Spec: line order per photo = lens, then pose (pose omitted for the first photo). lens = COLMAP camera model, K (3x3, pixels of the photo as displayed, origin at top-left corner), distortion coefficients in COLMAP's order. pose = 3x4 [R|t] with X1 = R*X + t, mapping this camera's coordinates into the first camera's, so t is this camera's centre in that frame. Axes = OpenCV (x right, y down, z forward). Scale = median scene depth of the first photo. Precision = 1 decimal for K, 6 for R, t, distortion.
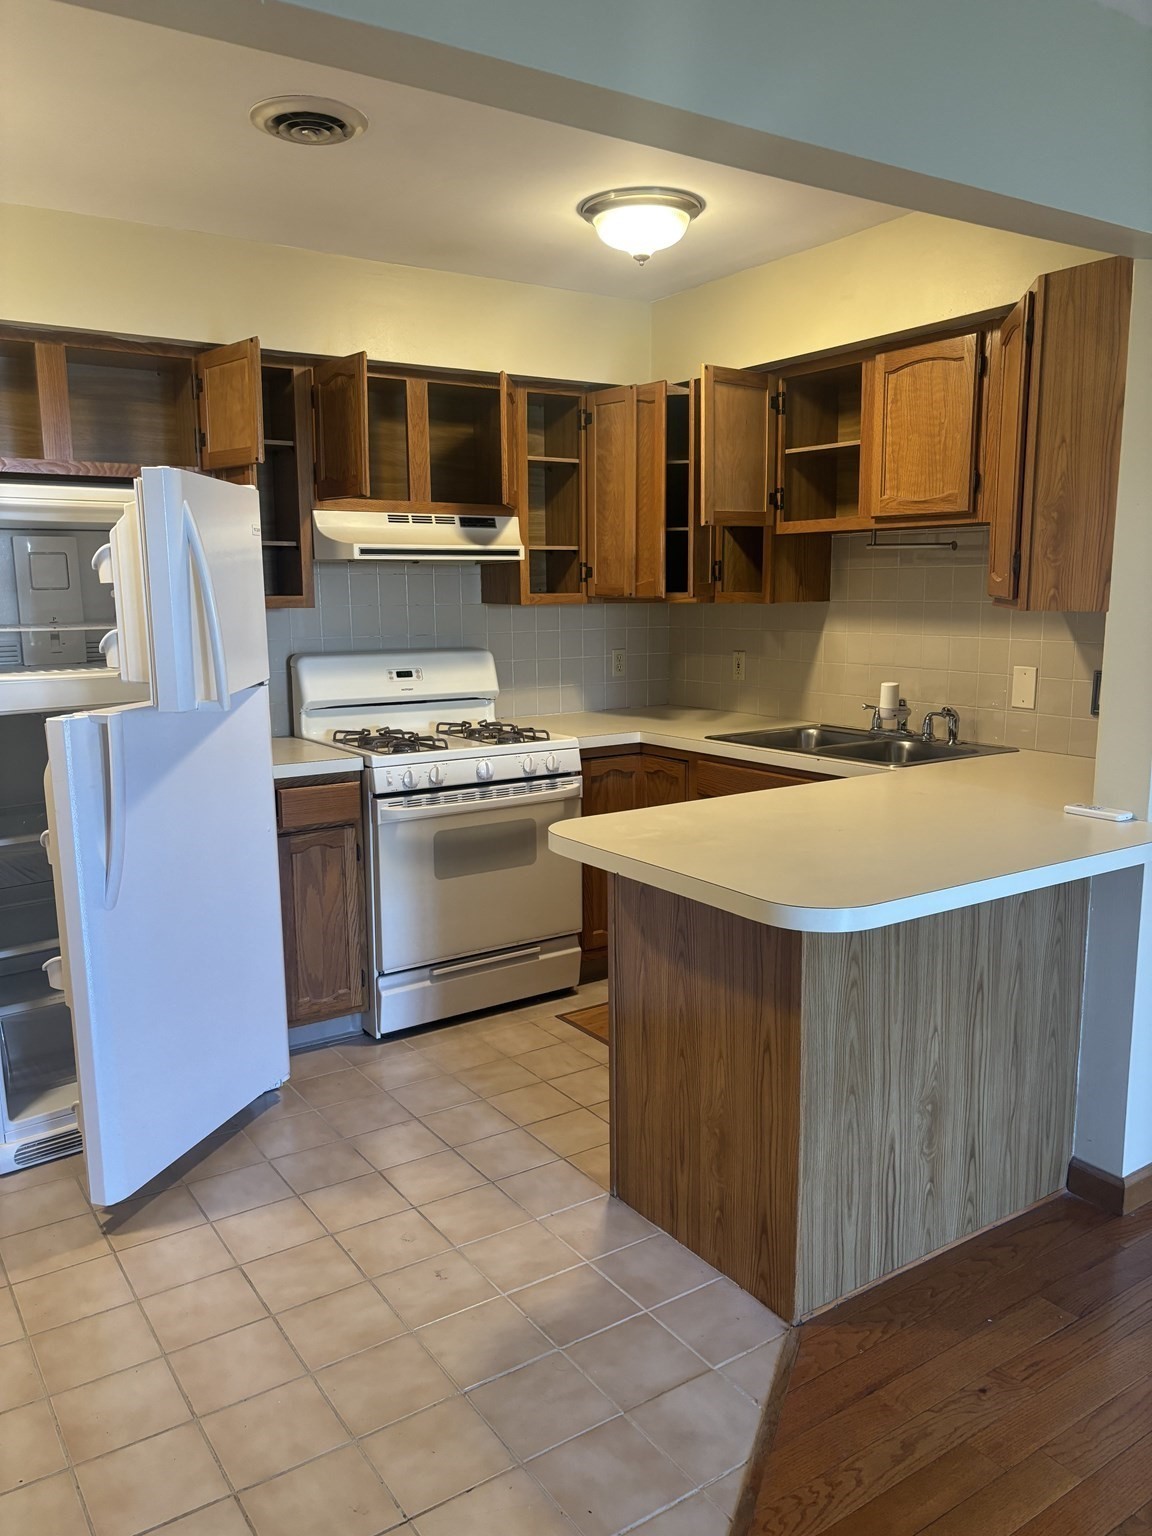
lens RADIAL K [[1170.9, 0, 568.9], [0, 1170.9, 769.3], [0, 0, 1]] dist [0.039922, -0.015677]
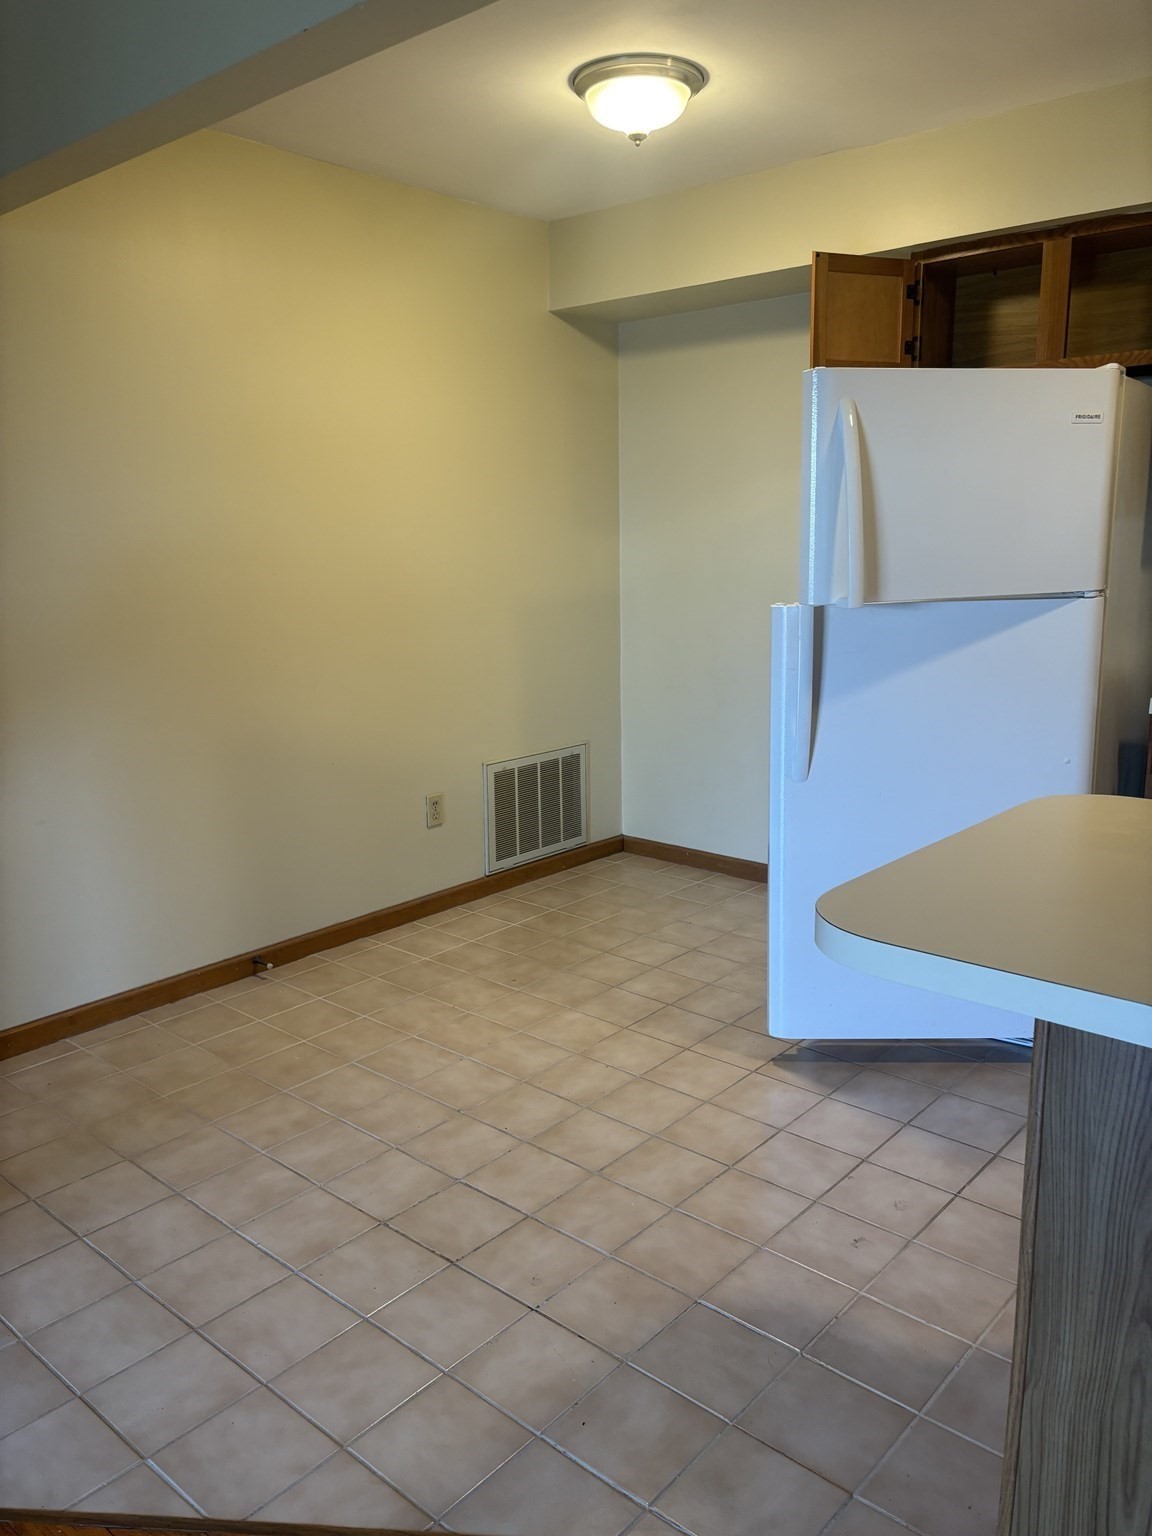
lens RADIAL K [[1170.9, 0, 569.4], [0, 1170.9, 768.0], [0, 0, 1]] dist [0.039922, -0.015677]
pose [[0.265283, 0.195775, -0.944085, 0.671124], [-0.139552, 0.976654, 0.163316, -0.050857], [0.954018, 0.088424, 0.286410, 0.531348]]
